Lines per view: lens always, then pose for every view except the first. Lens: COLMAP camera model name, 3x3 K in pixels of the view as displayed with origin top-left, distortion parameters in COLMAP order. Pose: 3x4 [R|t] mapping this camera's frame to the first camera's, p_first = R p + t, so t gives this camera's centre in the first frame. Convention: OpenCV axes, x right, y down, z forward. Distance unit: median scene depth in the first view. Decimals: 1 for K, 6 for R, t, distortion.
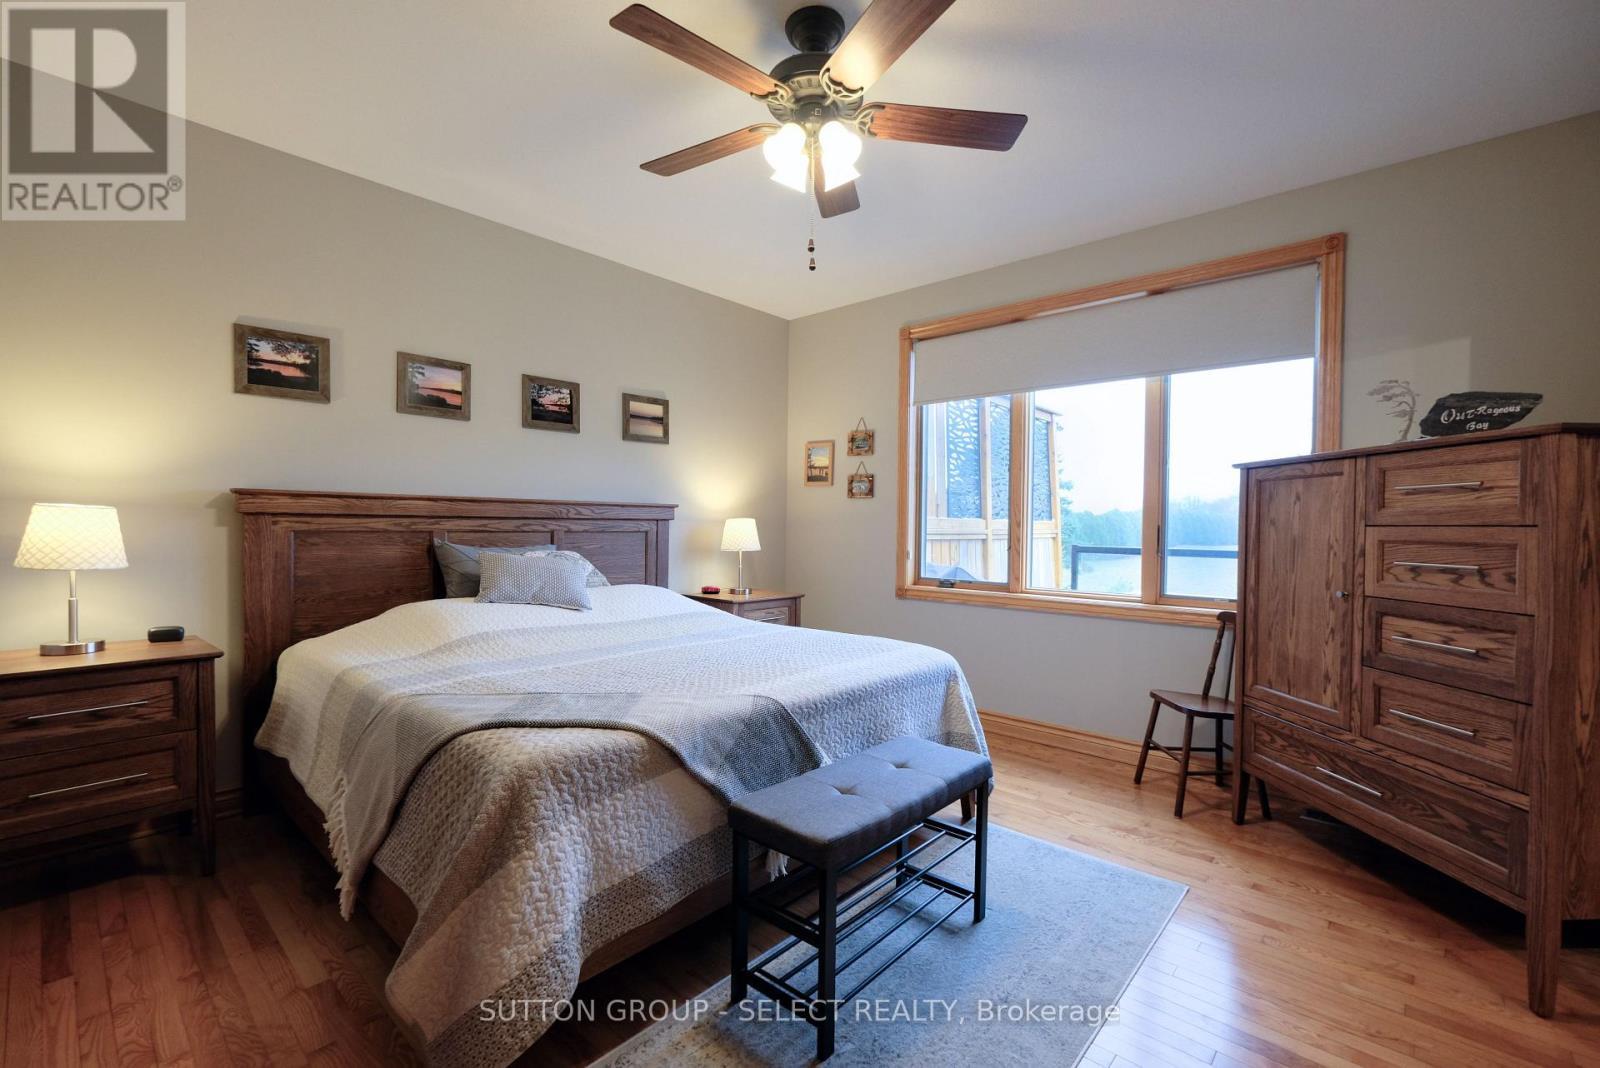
lens RADIAL K [[693.0, 0, 789.5], [0, 693.0, 535.9], [0, 0, 1]] dist [-0.005002, 0.000382]
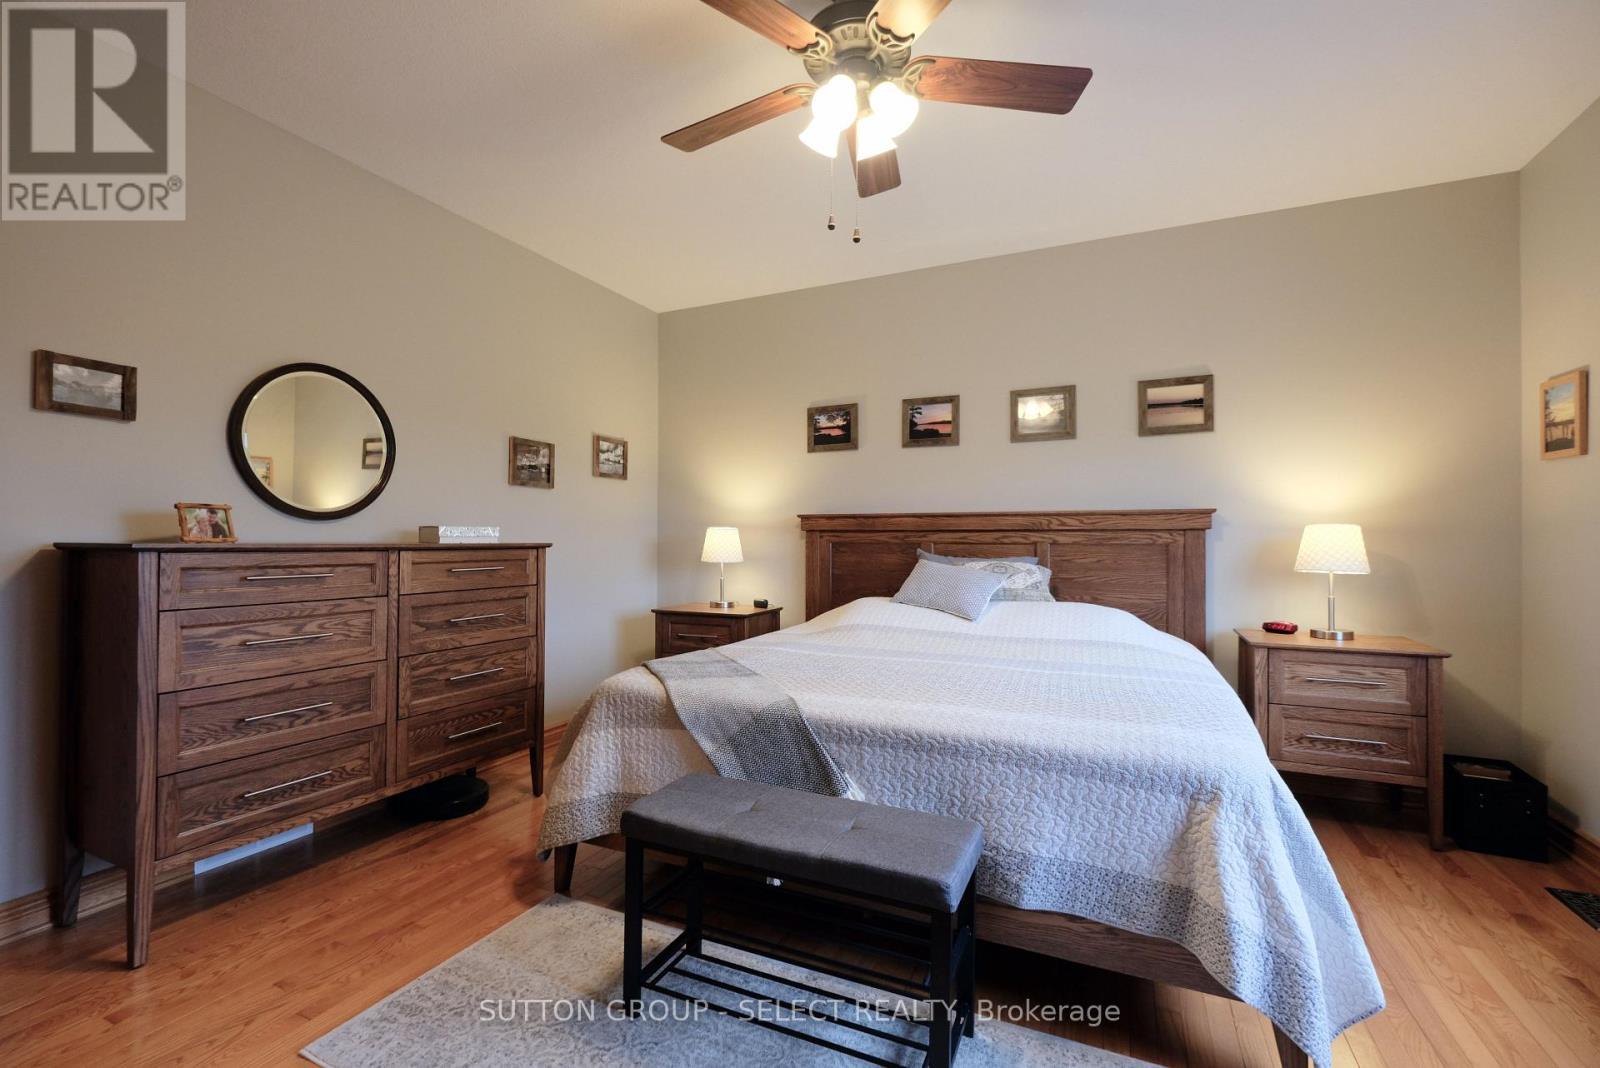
lens RADIAL K [[693.0, 0, 789.5], [0, 693.0, 535.9], [0, 0, 1]] dist [-0.005002, 0.000382]
pose [[0.295492, -0.018045, -0.955175, 0.668714], [-0.015349, 0.999603, -0.023633, 0.015498], [0.955222, 0.021645, 0.295098, 0.516170]]
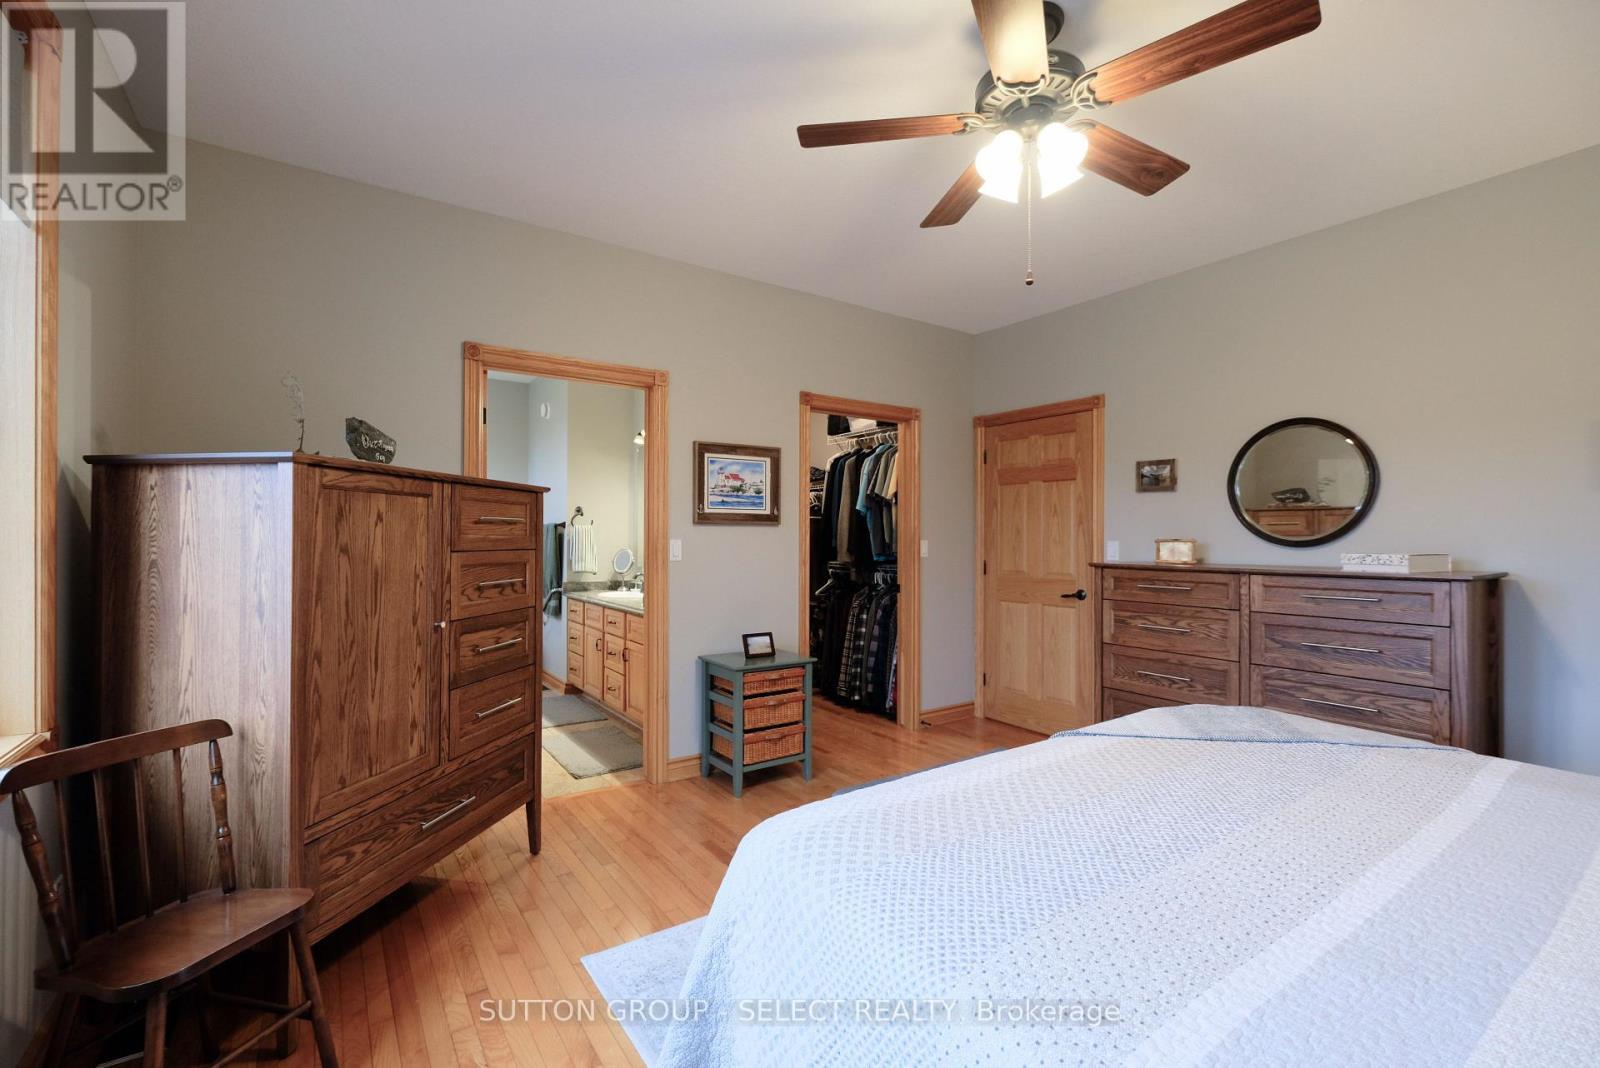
lens RADIAL K [[693.0, 0, 789.5], [0, 693.0, 535.9], [0, 0, 1]] dist [-0.005002, 0.000382]
pose [[-0.972582, -0.014103, 0.232131, 0.096364], [-0.010990, 0.999832, 0.014696, -0.047446], [-0.232299, 0.011742, -0.972573, 1.526750]]
